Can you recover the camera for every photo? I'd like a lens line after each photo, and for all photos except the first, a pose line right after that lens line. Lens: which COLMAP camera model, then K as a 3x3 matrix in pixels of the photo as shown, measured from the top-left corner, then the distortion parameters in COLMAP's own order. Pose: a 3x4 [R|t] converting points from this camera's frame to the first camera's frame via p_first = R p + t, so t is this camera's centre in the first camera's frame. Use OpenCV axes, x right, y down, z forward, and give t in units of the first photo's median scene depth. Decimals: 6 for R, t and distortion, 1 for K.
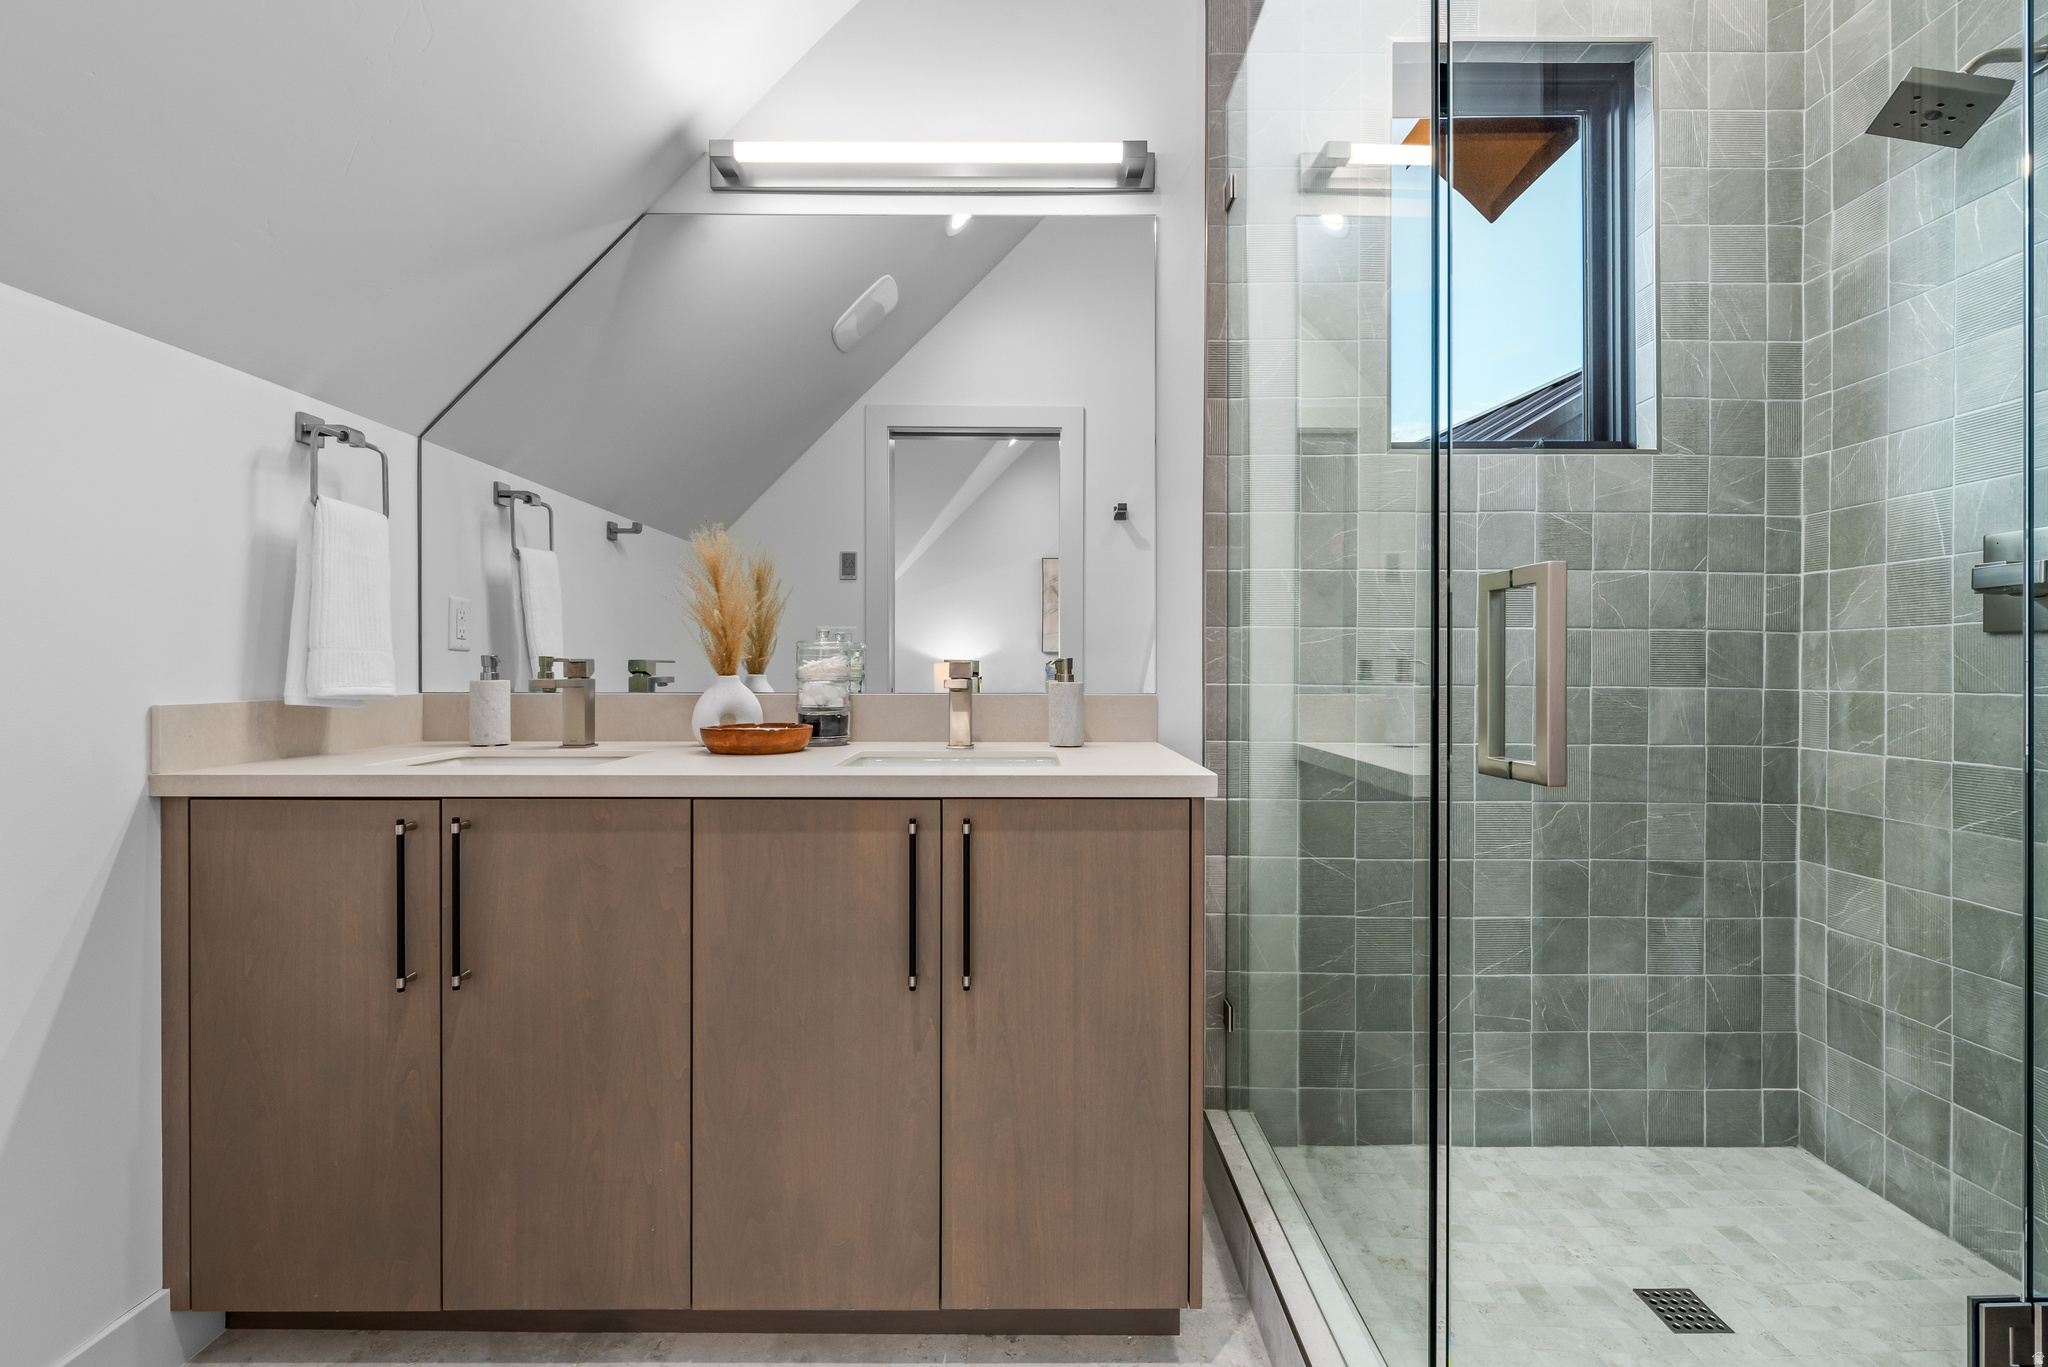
lens RADIAL K [[905.4, 0, 1024.0], [0, 905.4, 683.5], [0, 0, 1]] dist [-0.000257, -0.000015]
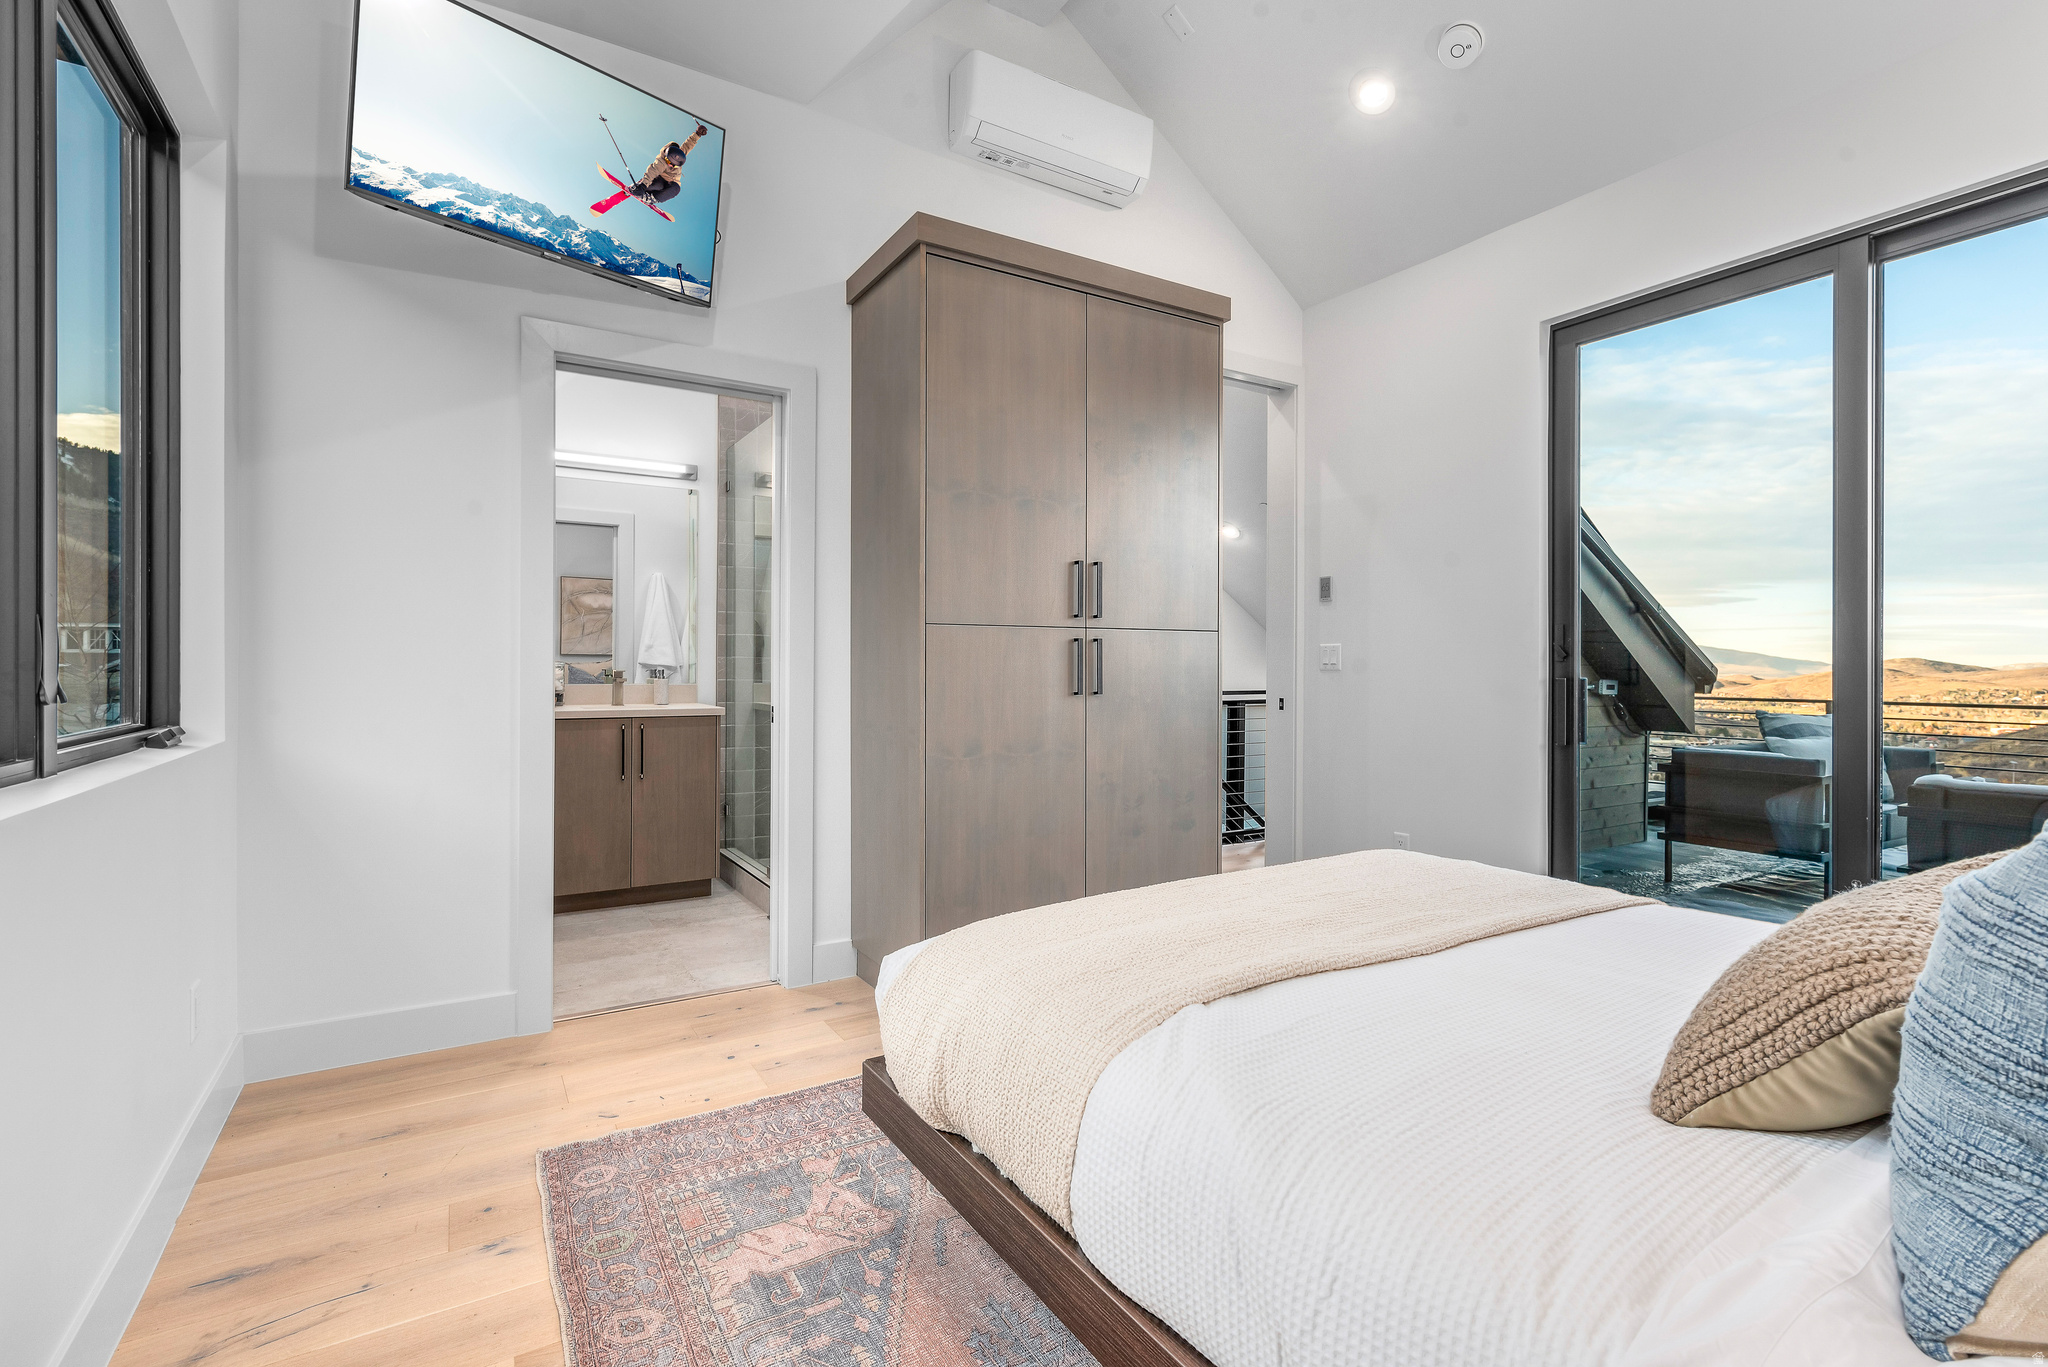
lens RADIAL K [[937.8, 0, 1024.3], [0, 937.8, 678.5], [0, 0, 1]] dist [-0.001155, 0.000066]
pose [[0.855461, 0.000608, 0.517867, -0.433598], [0.002079, 0.999987, -0.004607, 0.020157], [-0.517864, 0.005018, 0.855448, -1.718874]]
